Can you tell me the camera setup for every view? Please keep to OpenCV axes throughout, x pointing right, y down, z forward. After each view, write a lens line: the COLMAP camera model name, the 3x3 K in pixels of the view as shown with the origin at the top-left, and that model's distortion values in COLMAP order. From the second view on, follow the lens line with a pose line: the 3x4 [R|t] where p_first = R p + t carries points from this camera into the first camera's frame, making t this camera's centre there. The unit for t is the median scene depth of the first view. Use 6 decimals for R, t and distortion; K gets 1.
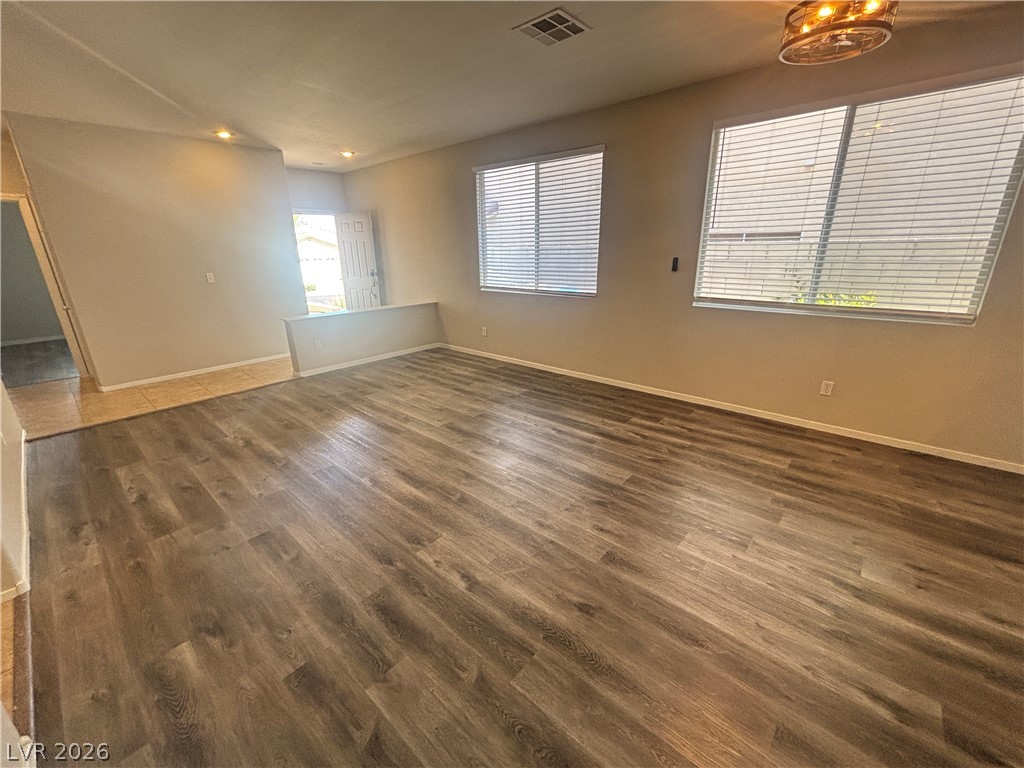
lens RADIAL K [[419.5, 0, 512.3], [0, 419.5, 383.2], [0, 0, 1]] dist [0.015217, -0.001869]
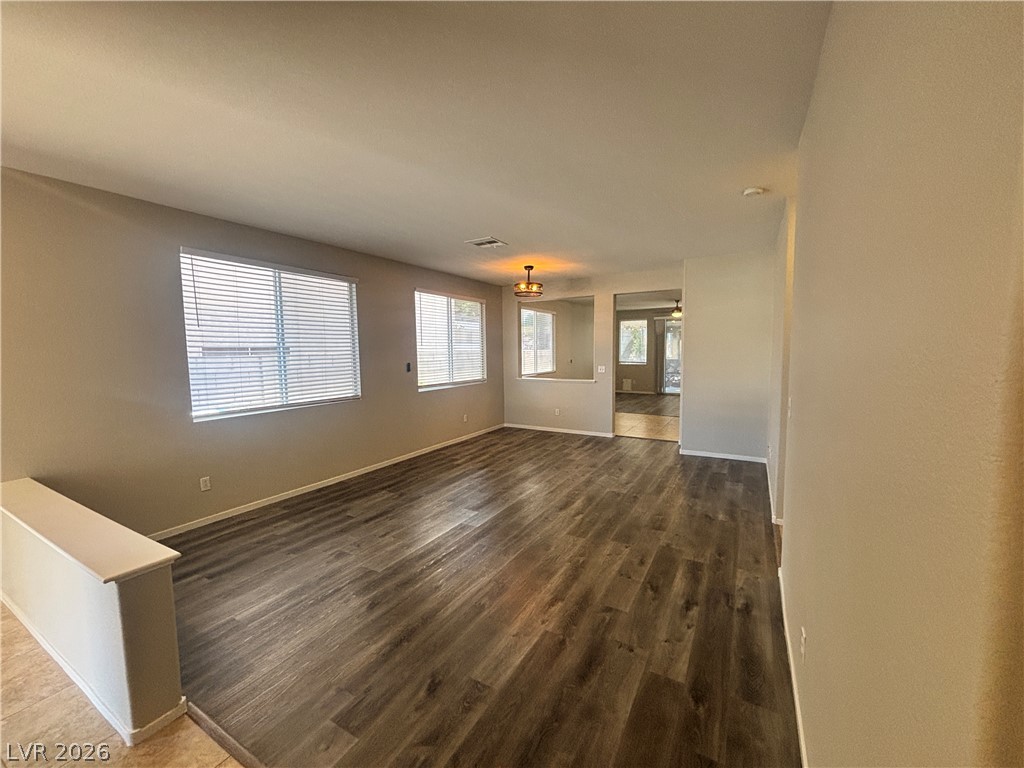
lens RADIAL K [[419.5, 0, 507.4], [0, 419.5, 384.0], [0, 0, 1]] dist [0.015217, -0.001869]
pose [[-0.205030, -0.062709, 0.976745, -1.173791], [0.317207, 0.939824, 0.126924, -0.305629], [-0.925928, 0.335854, -0.172800, 0.959488]]
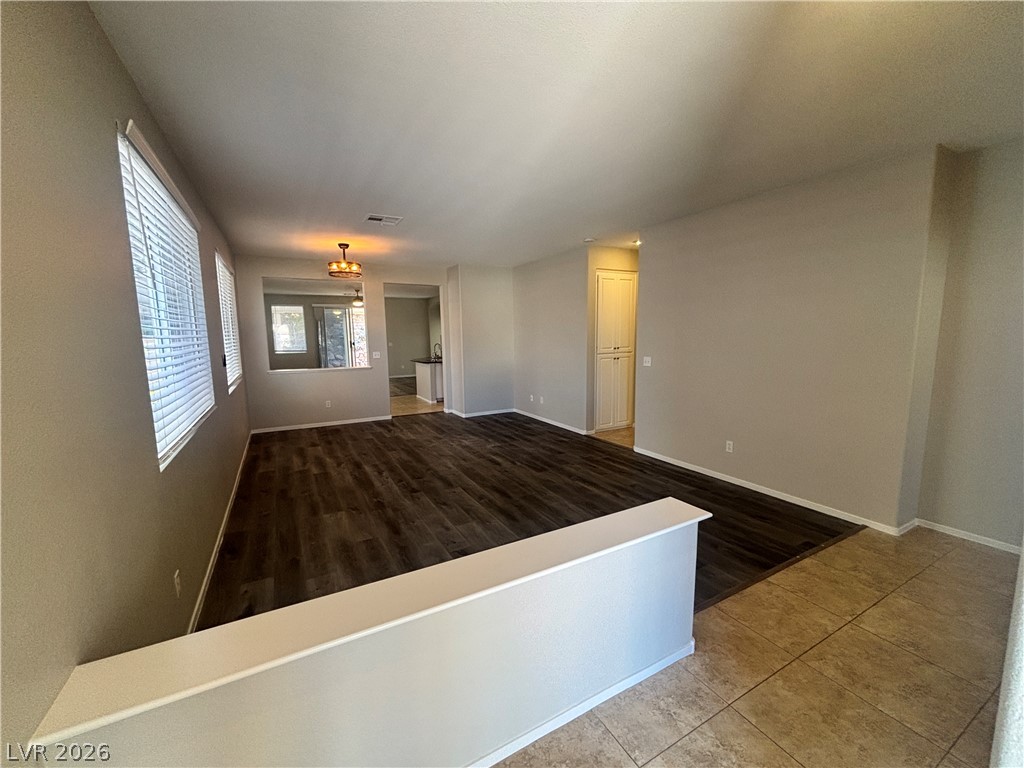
lens RADIAL K [[419.5, 0, 512.9], [0, 419.5, 386.9], [0, 0, 1]] dist [0.015217, -0.001869]
pose [[-0.943735, -0.009523, 0.330565, -0.658659], [0.134431, 0.902225, 0.409780, -0.563618], [-0.302146, 0.431161, -0.850181, 1.723551]]
